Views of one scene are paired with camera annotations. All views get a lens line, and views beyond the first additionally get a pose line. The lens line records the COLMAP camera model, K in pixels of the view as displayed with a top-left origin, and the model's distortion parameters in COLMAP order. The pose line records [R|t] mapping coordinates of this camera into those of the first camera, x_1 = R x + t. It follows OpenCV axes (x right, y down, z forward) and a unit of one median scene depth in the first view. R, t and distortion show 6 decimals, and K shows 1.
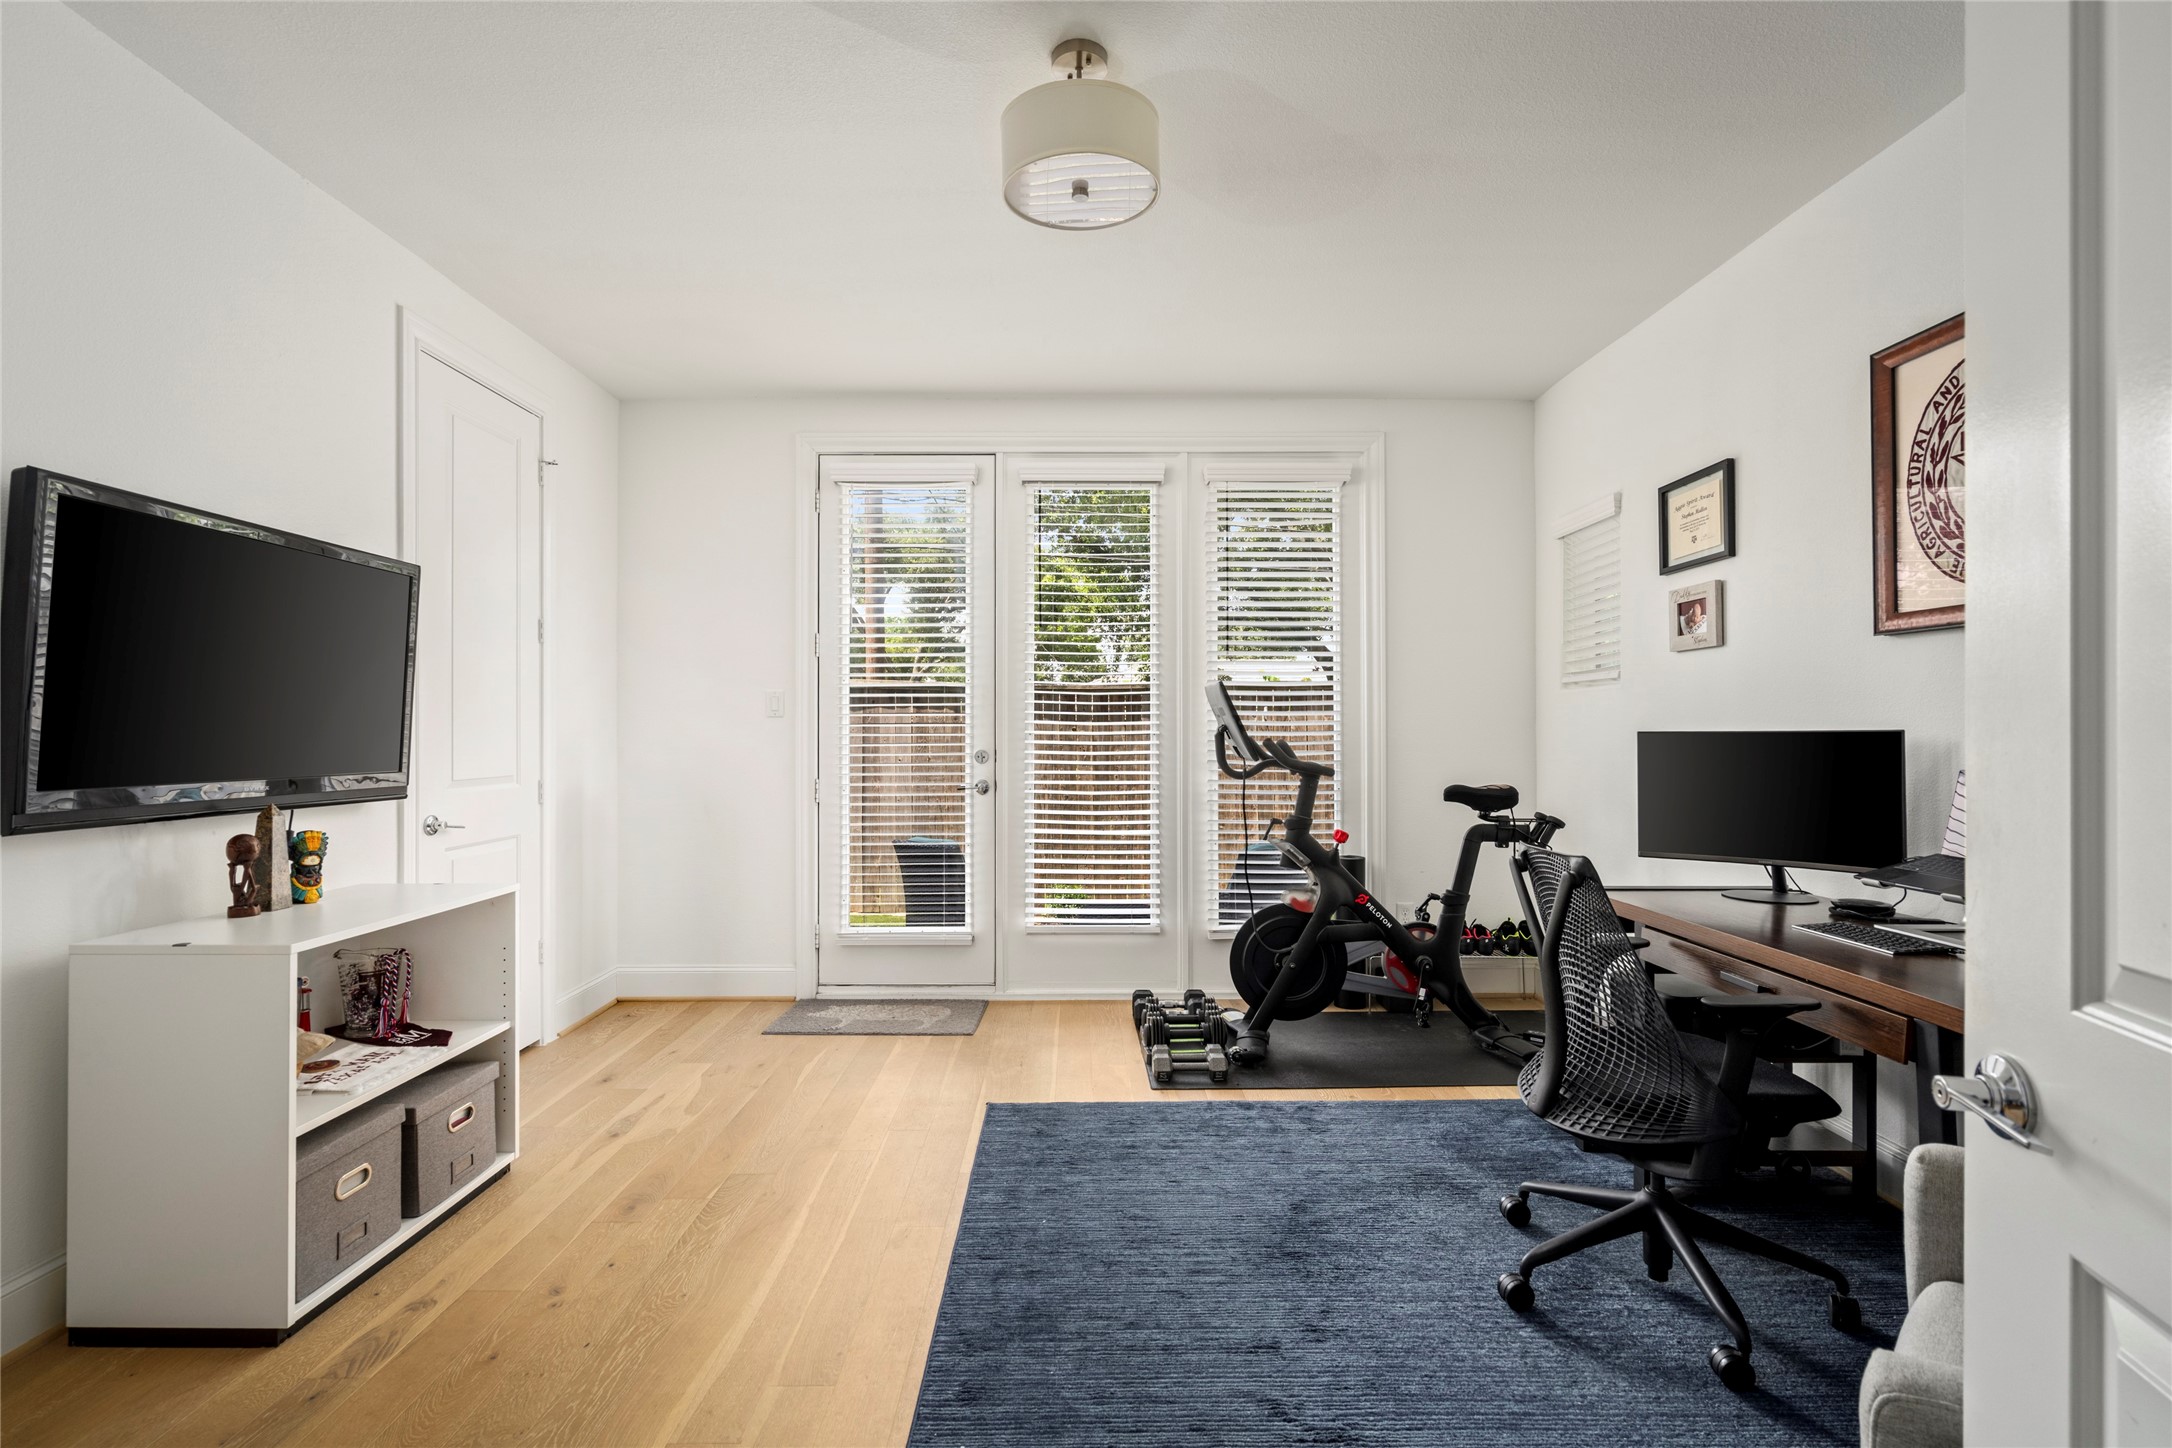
lens RADIAL K [[999.4, 0, 1085.3], [0, 999.4, 719.2], [0, 0, 1]] dist [-0.002441, -0.000130]
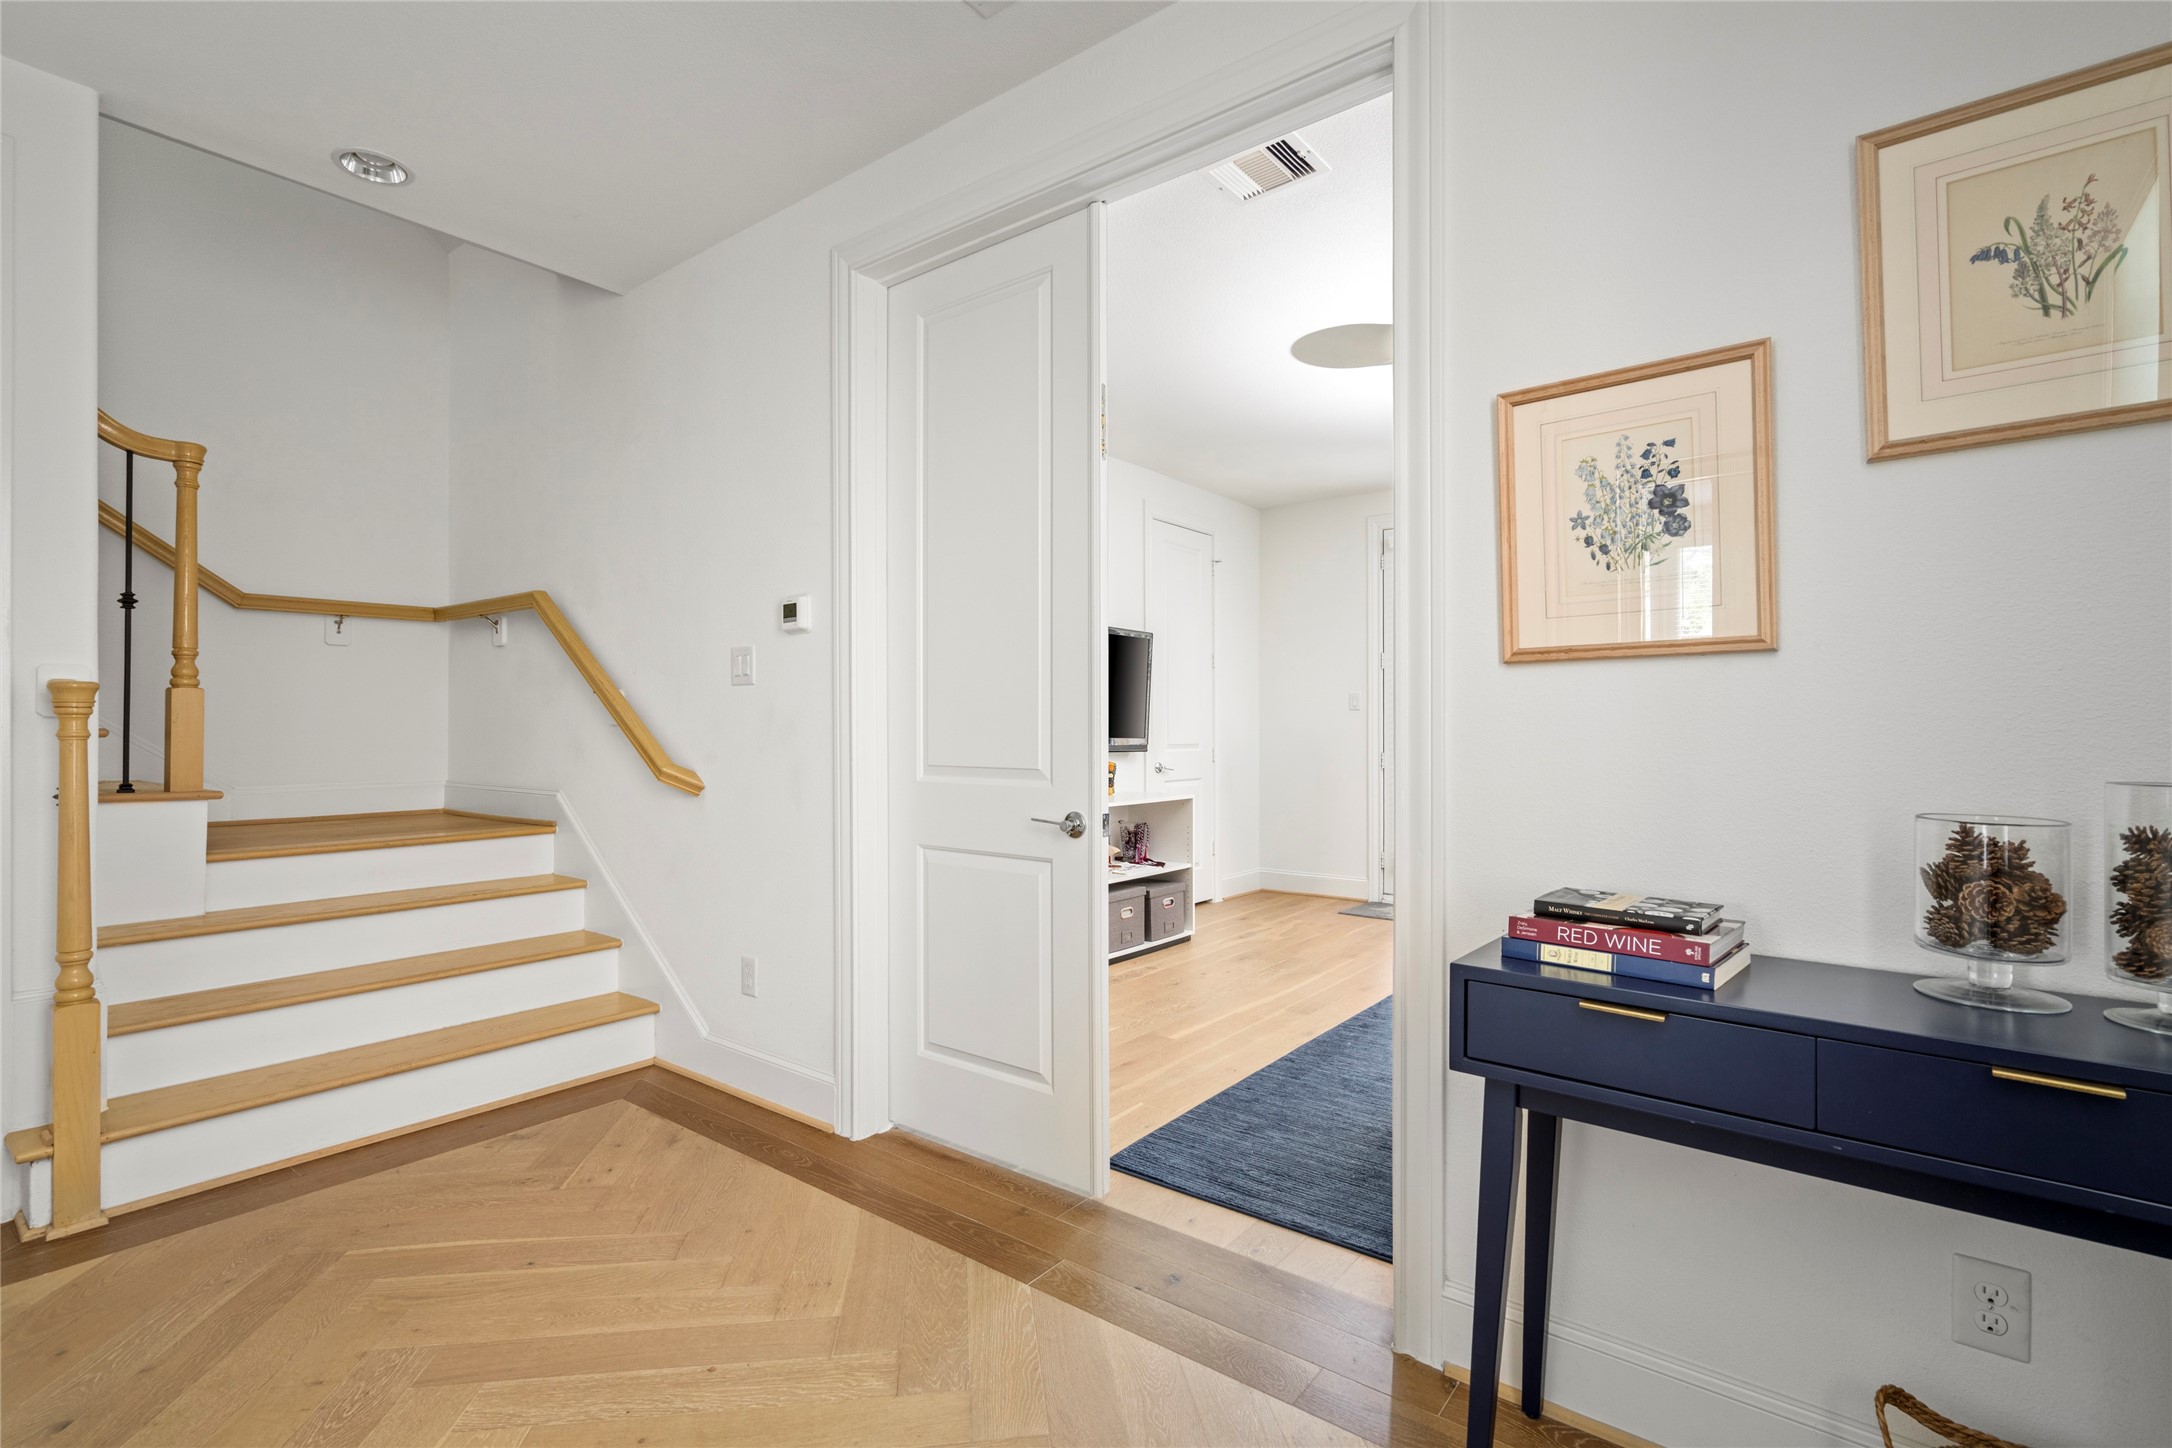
lens RADIAL K [[999.4, 0, 1083.8], [0, 999.4, 722.7], [0, 0, 1]] dist [-0.002441, -0.000130]
pose [[0.785176, 0.002340, -0.619268, 0.512263], [0.001172, 0.999985, 0.005265, 0.014220], [0.619271, -0.004860, 0.785162, -0.724614]]
